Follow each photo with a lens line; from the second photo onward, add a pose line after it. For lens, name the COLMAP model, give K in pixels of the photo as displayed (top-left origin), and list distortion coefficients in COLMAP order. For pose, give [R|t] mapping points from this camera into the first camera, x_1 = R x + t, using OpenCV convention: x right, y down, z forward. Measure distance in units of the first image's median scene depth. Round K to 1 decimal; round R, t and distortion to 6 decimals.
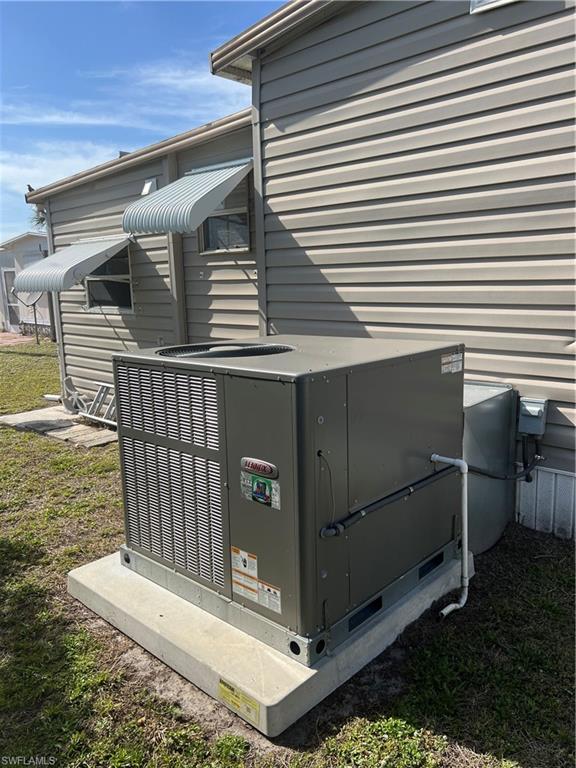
lens RADIAL K [[580.1, 0, 300.7], [0, 580.1, 384.9], [0, 0, 1]] dist [0.064104, -0.137442]
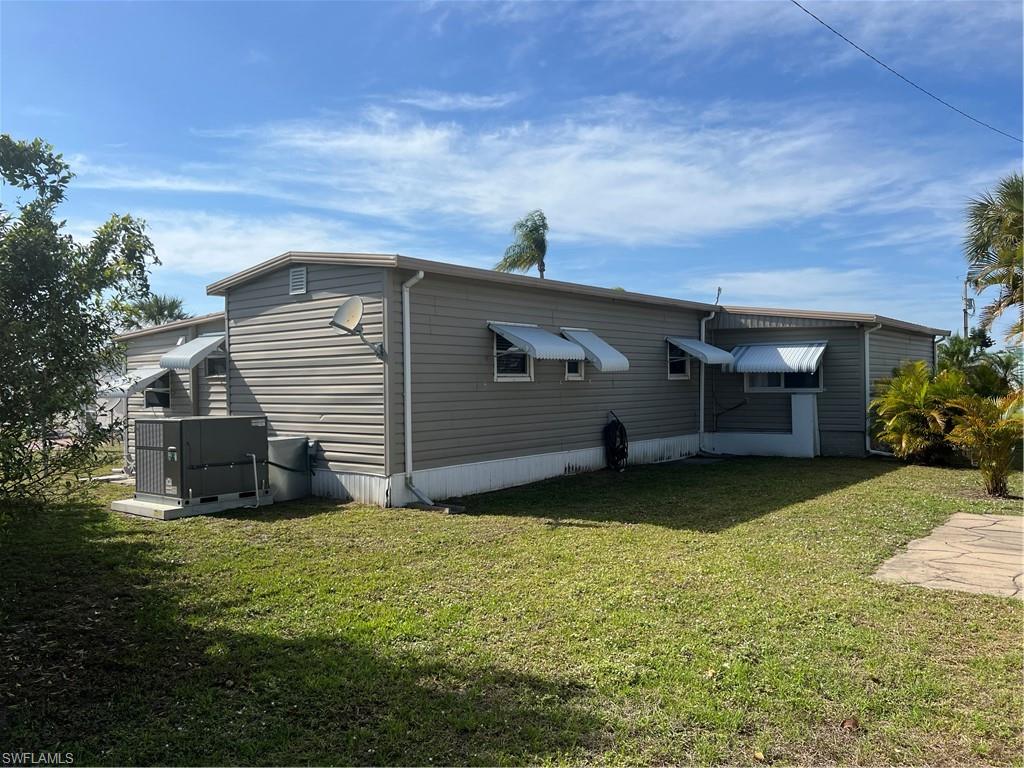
lens RADIAL K [[764.7, 0, 512.0], [0, 764.7, 384.0], [0, 0, 1]] dist [0.047459, -0.071810]
pose [[0.998615, 0.002436, 0.052562, 0.575086], [0.006907, 0.984217, -0.176832, 0.198775], [-0.052163, 0.176950, 0.982837, -1.234158]]
